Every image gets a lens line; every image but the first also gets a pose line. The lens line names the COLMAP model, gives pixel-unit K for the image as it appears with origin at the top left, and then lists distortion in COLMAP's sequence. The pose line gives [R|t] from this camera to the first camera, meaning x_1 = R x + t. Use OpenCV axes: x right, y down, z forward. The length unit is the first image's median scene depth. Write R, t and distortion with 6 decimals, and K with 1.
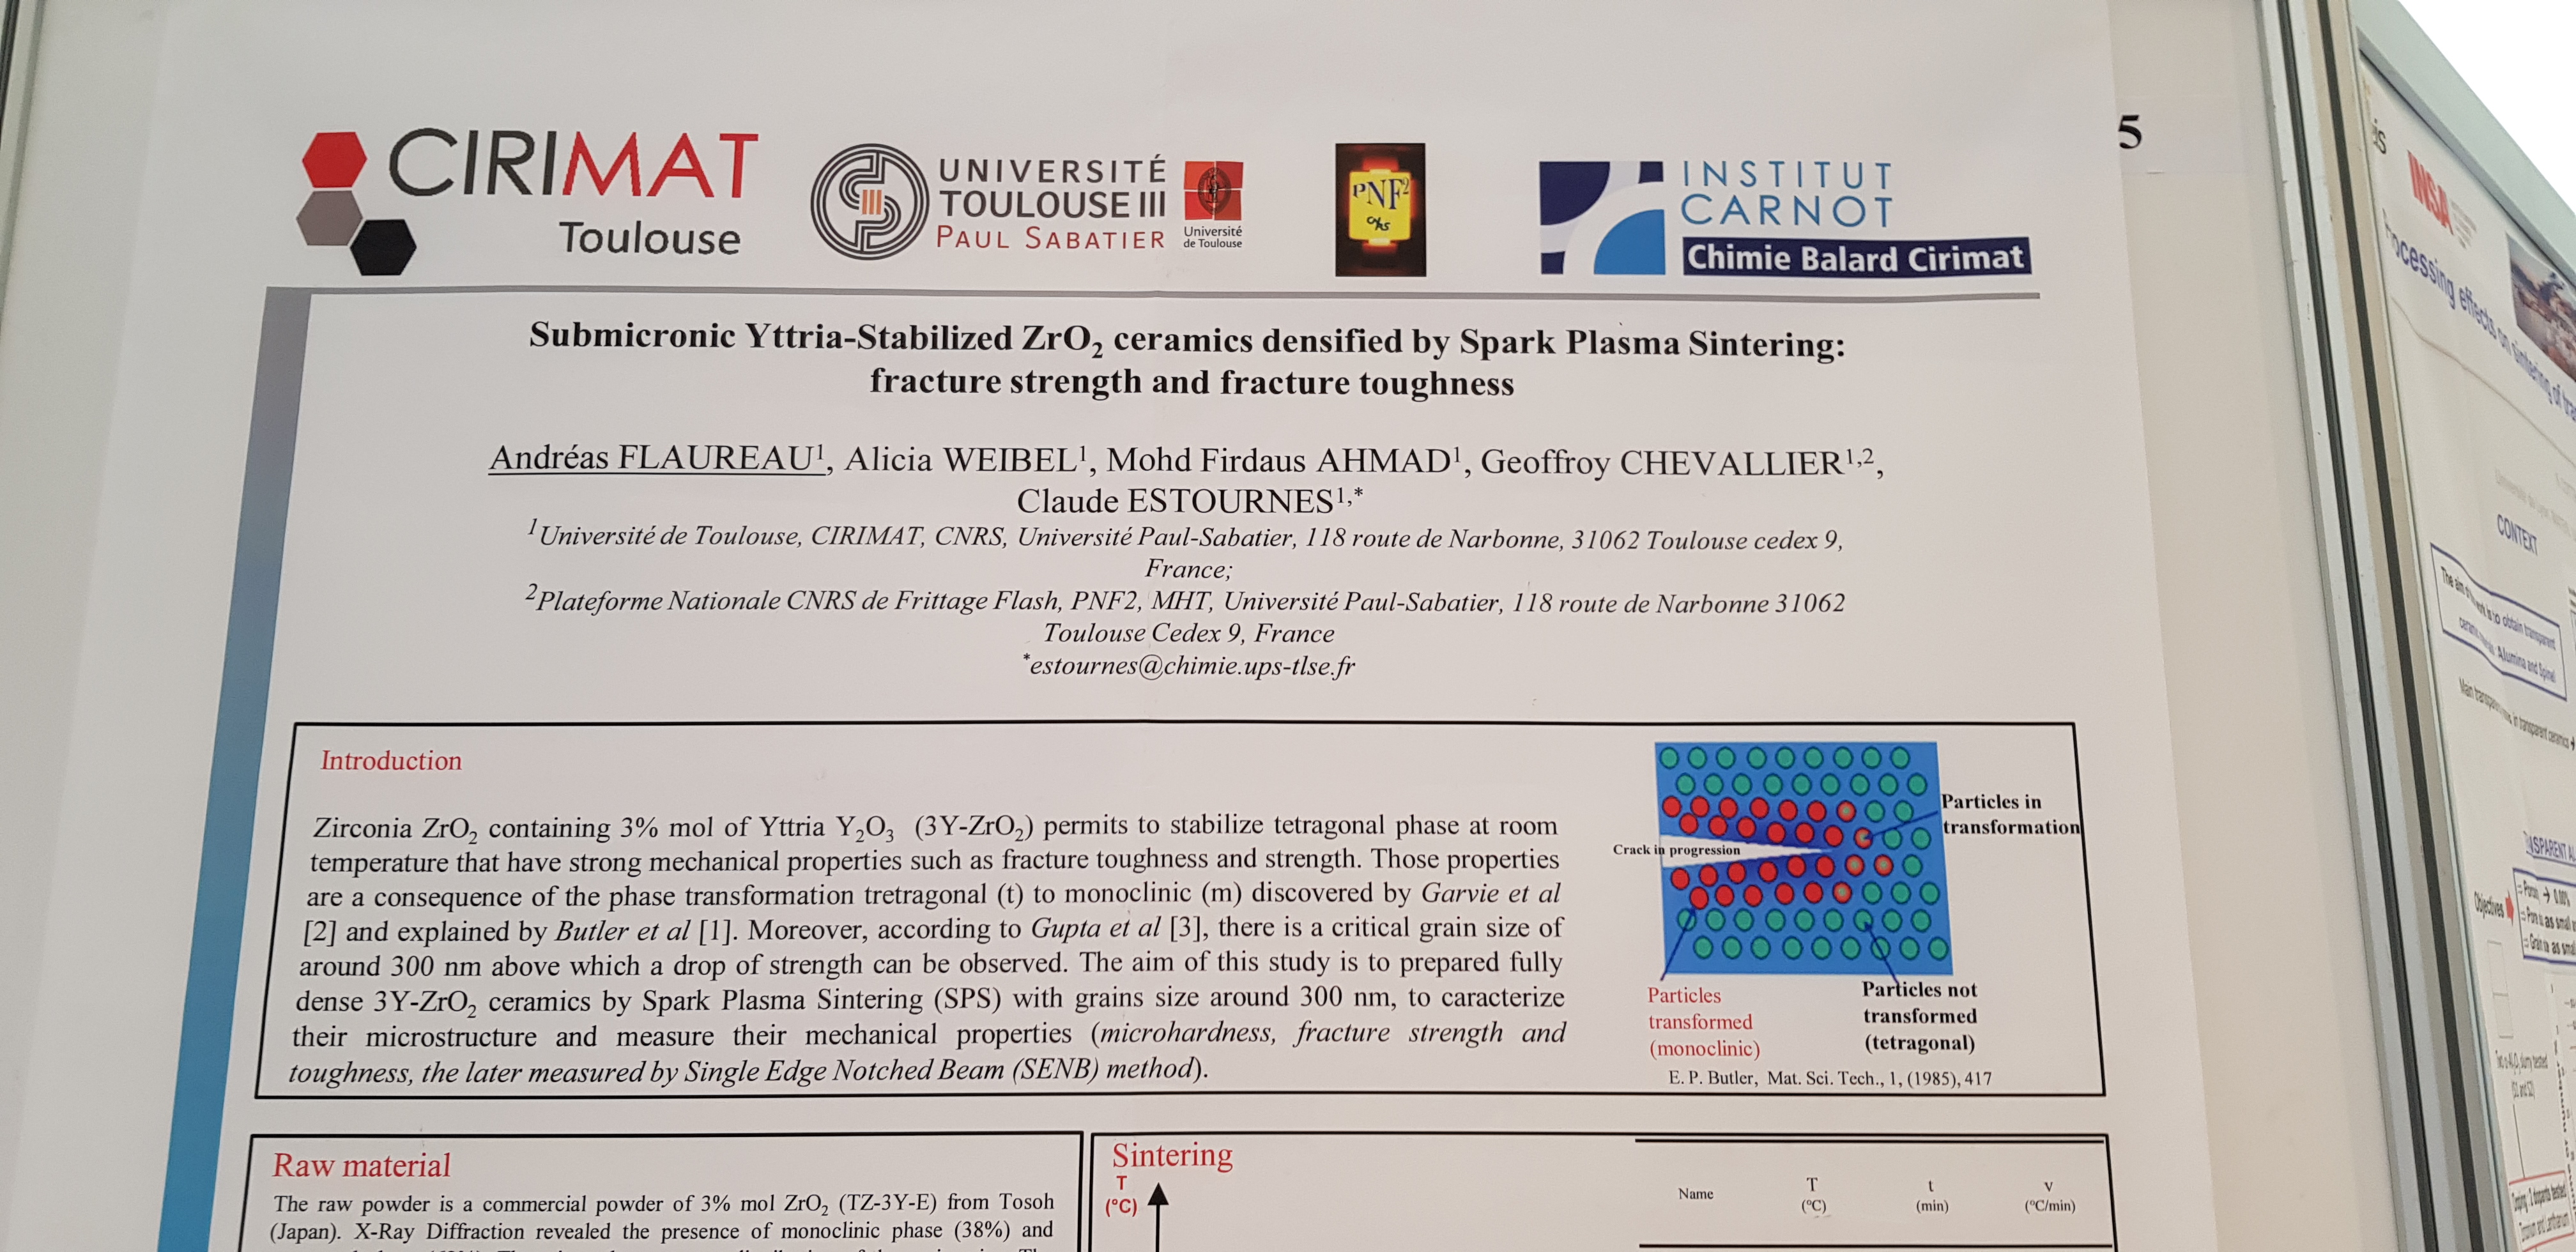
lens RADIAL K [[2002.2, 0, 1302.5], [0, 2002.2, 630.6], [0, 0, 1]] dist [0.086979, -0.129532]
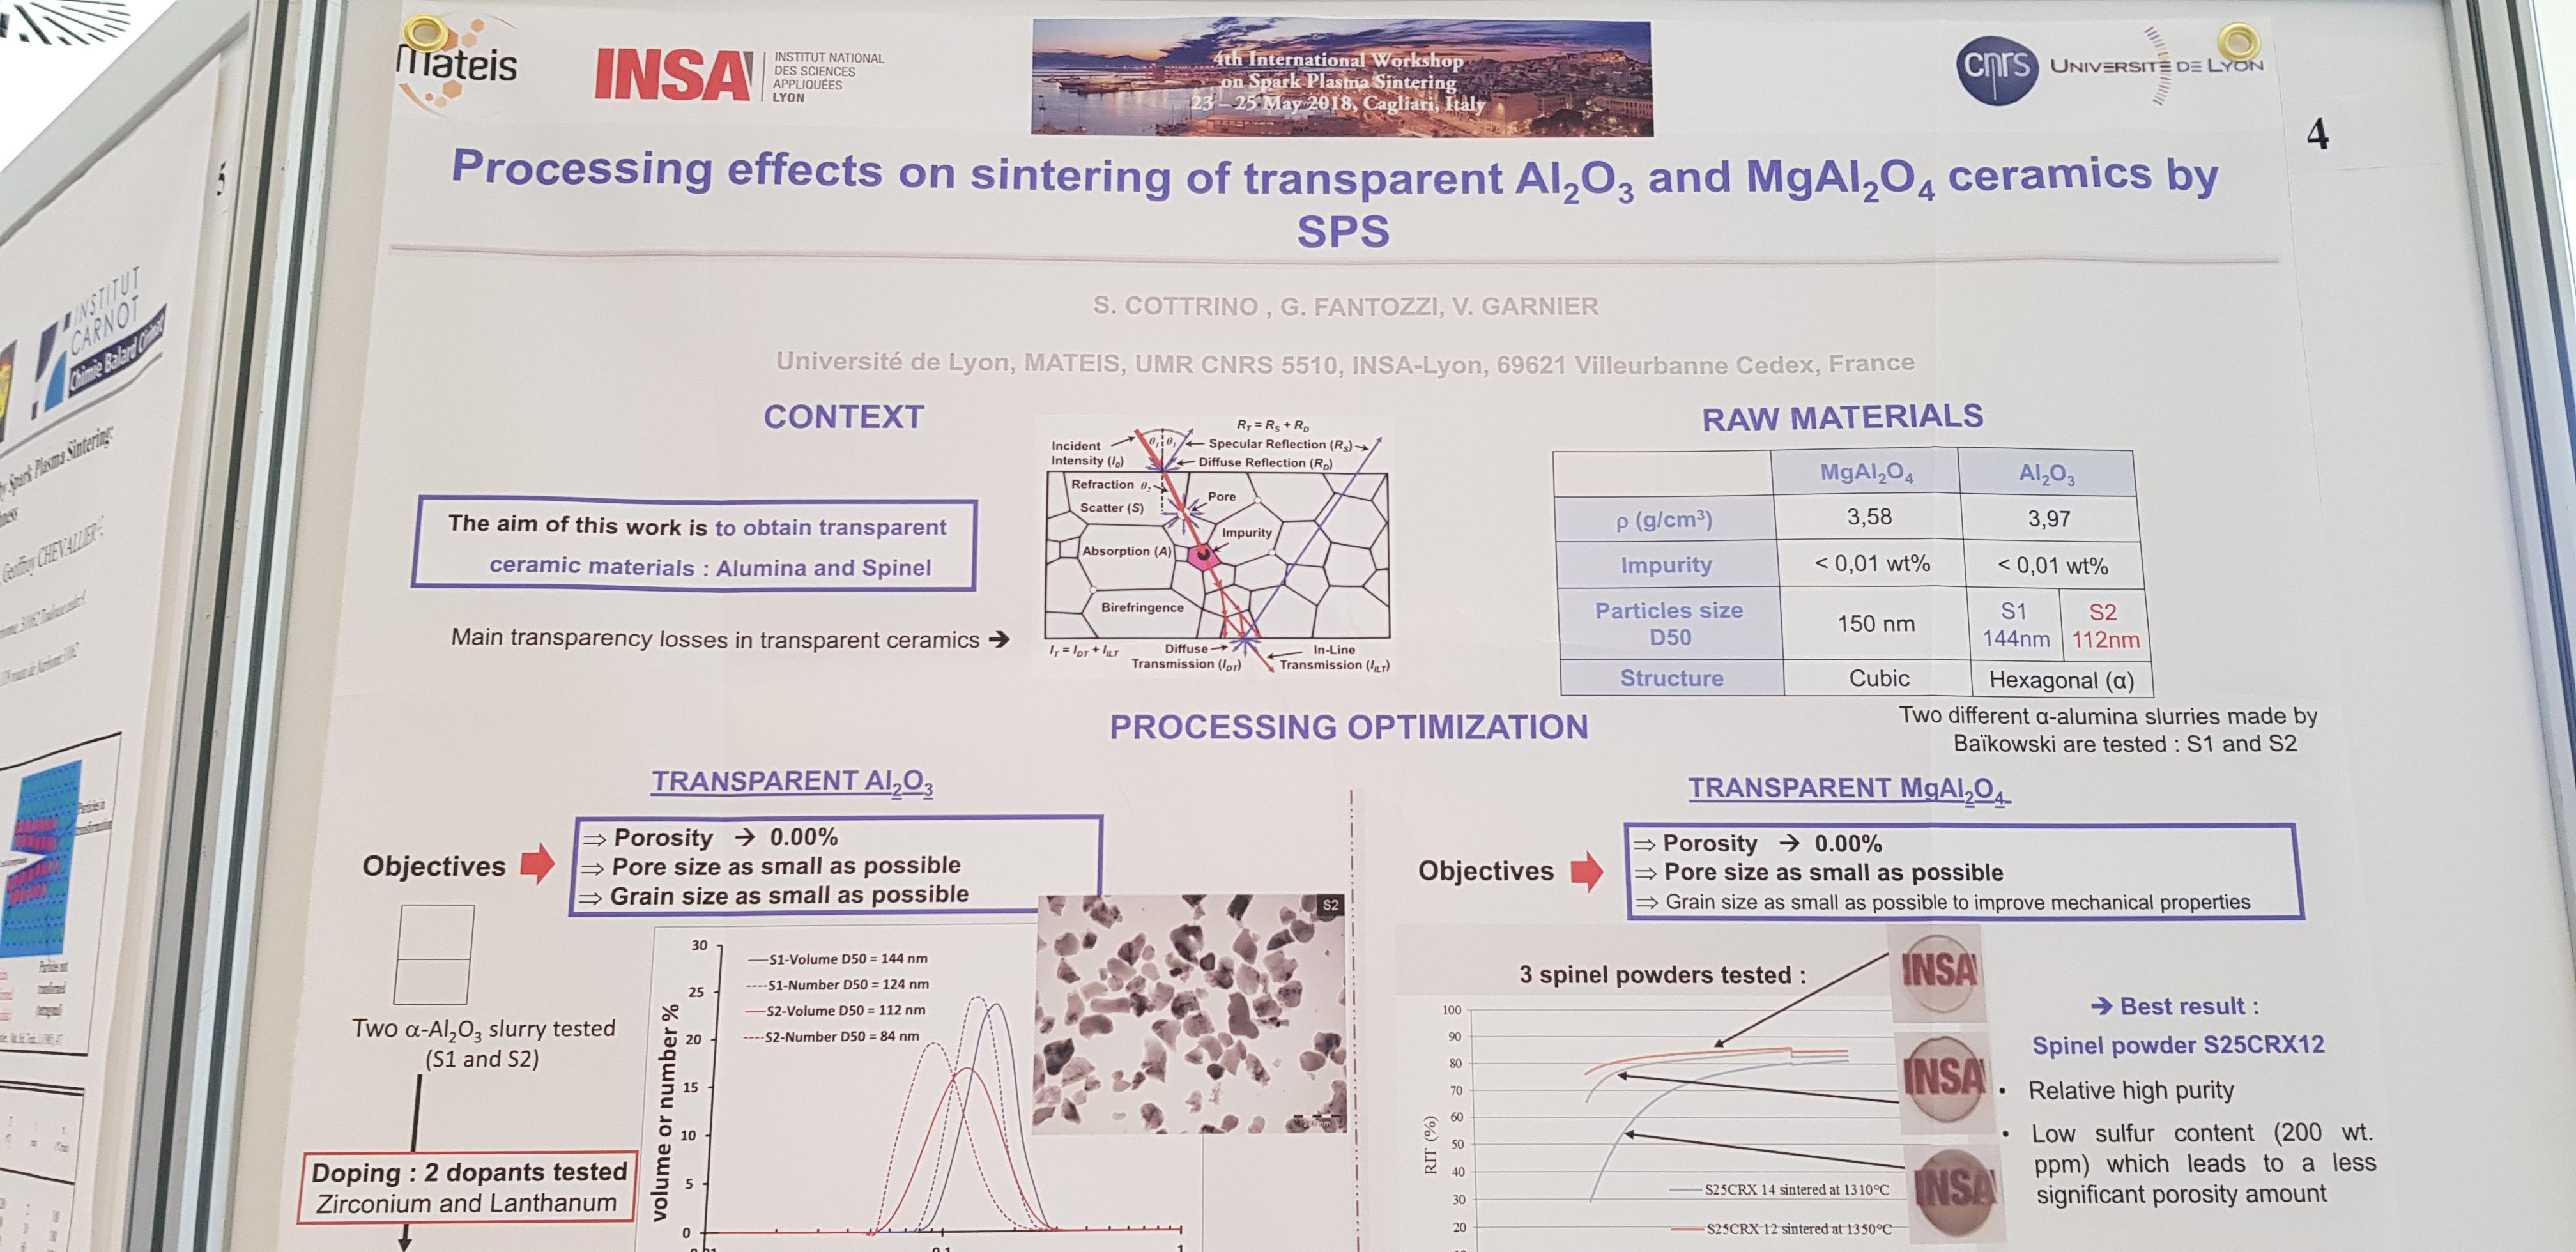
lens RADIAL K [[2002.2, 0, 1279.7], [0, 2002.2, 617.9], [0, 0, 1]] dist [0.086979, -0.129532]
pose [[0.712363, -0.130102, -0.689647, 1.649322], [0.150883, 0.988079, -0.030549, 0.115202], [0.685400, -0.082294, 0.723501, 0.617074]]
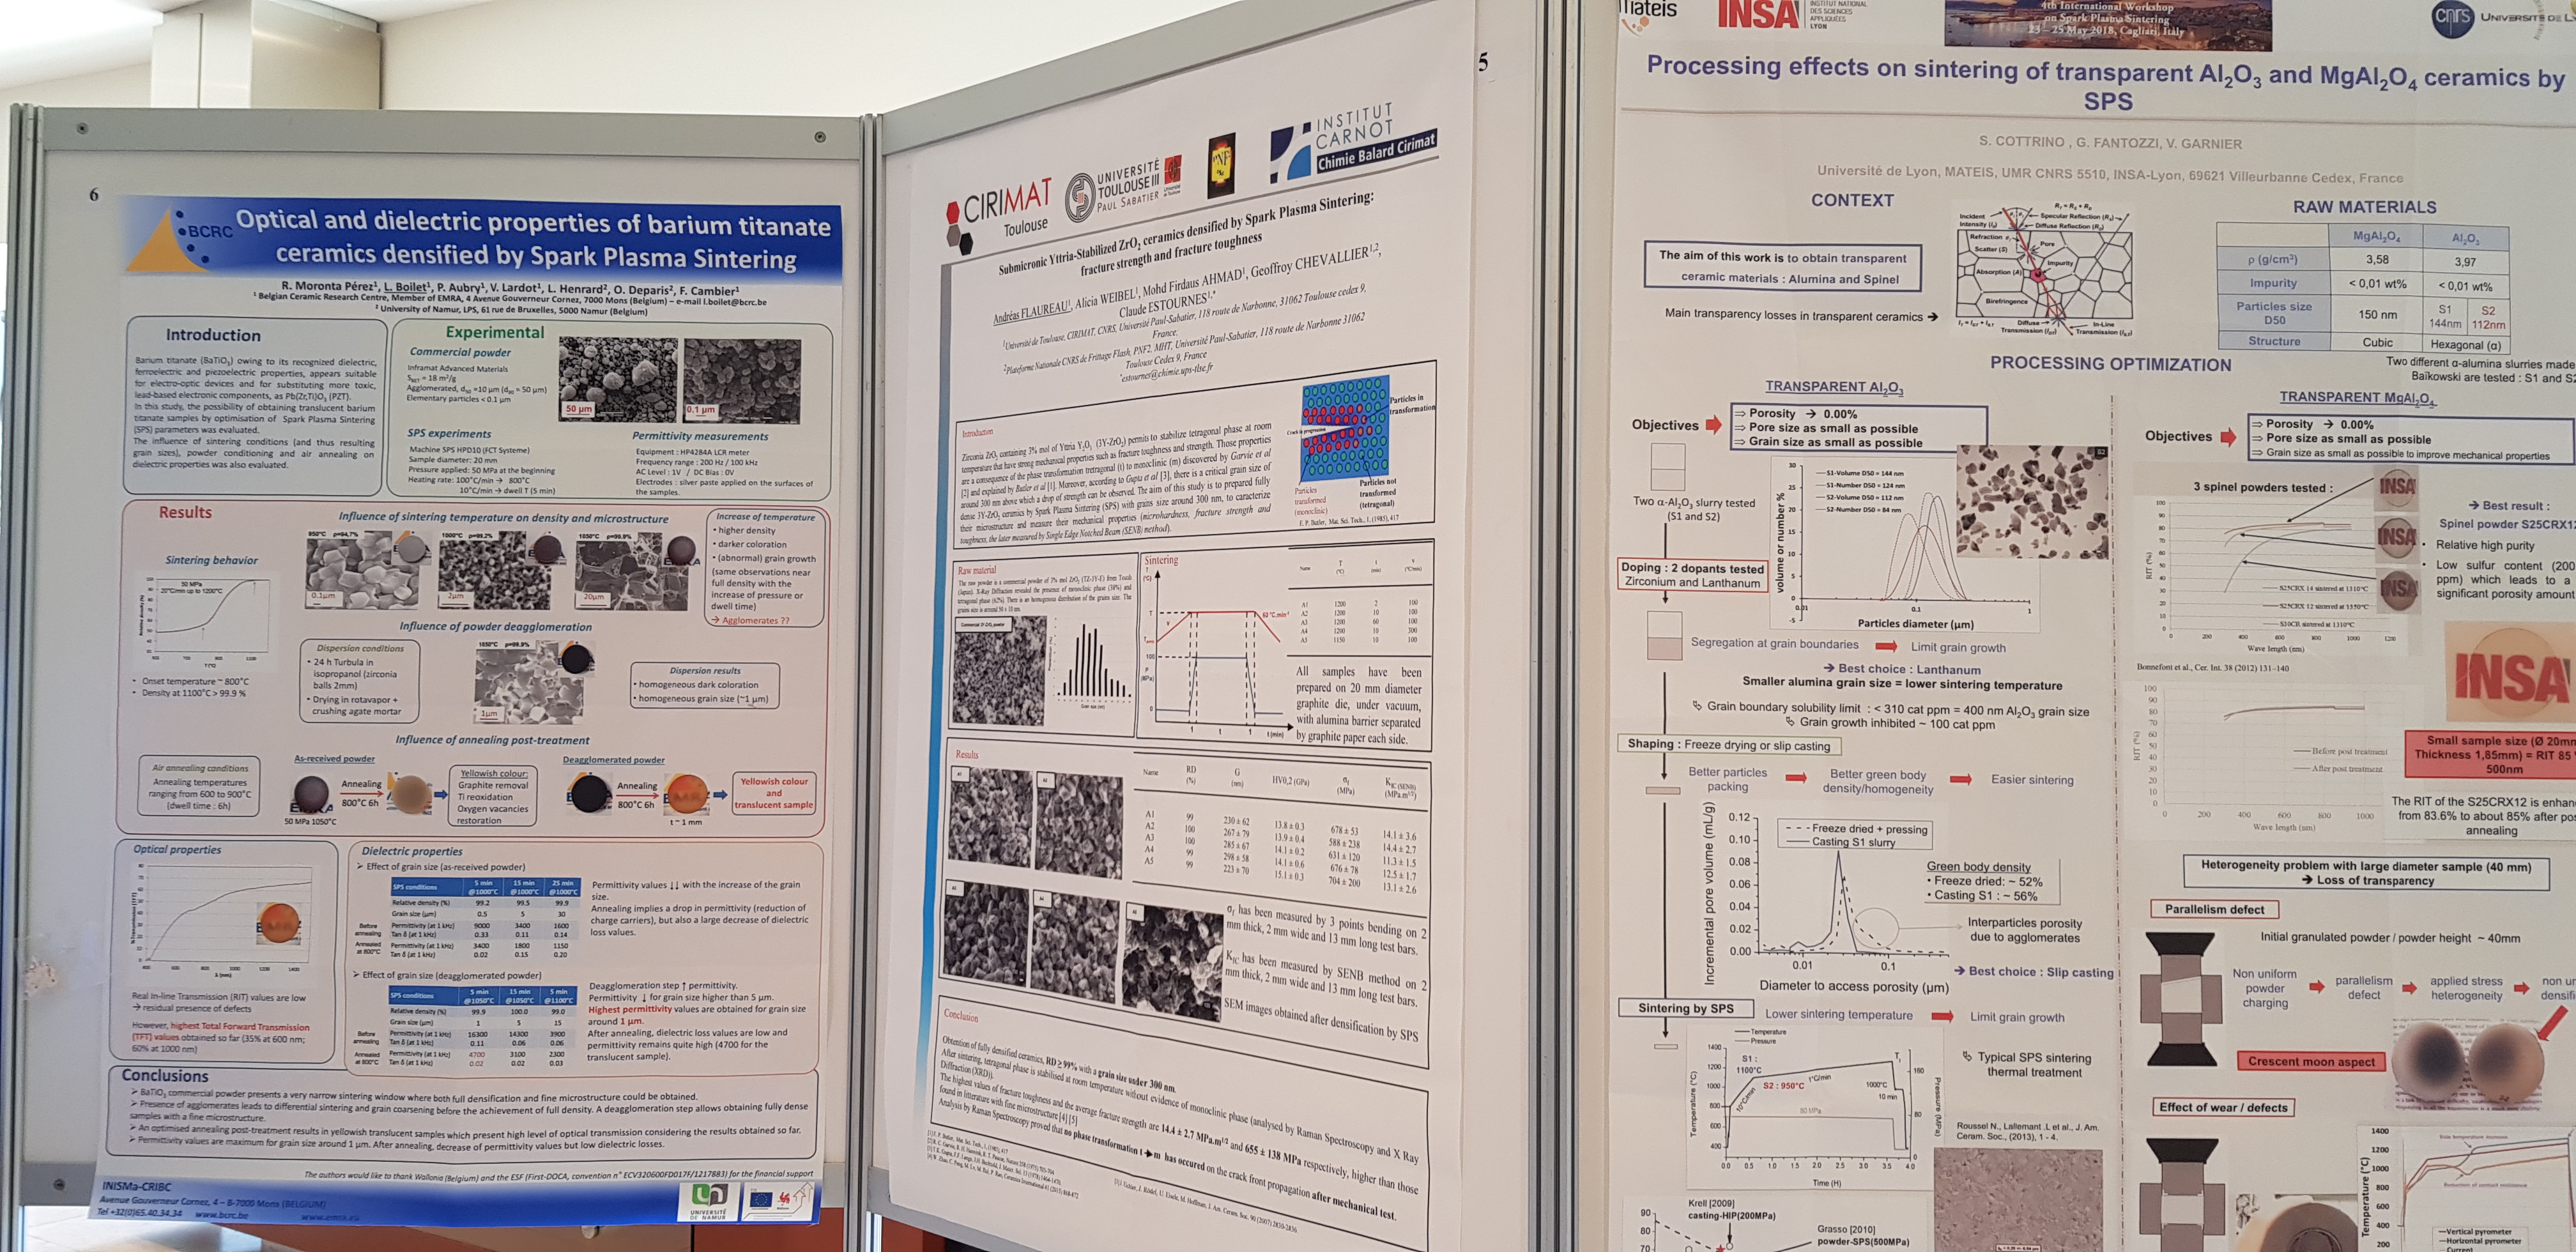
lens RADIAL K [[2002.2, 0, 1297.3], [0, 2002.2, 621.1], [0, 0, 1]] dist [0.086979, -0.129532]
pose [[0.716394, -0.009139, -0.697636, 1.807002], [0.134327, 0.983014, 0.125061, 0.031473], [0.684643, -0.183304, 0.705453, -0.717065]]
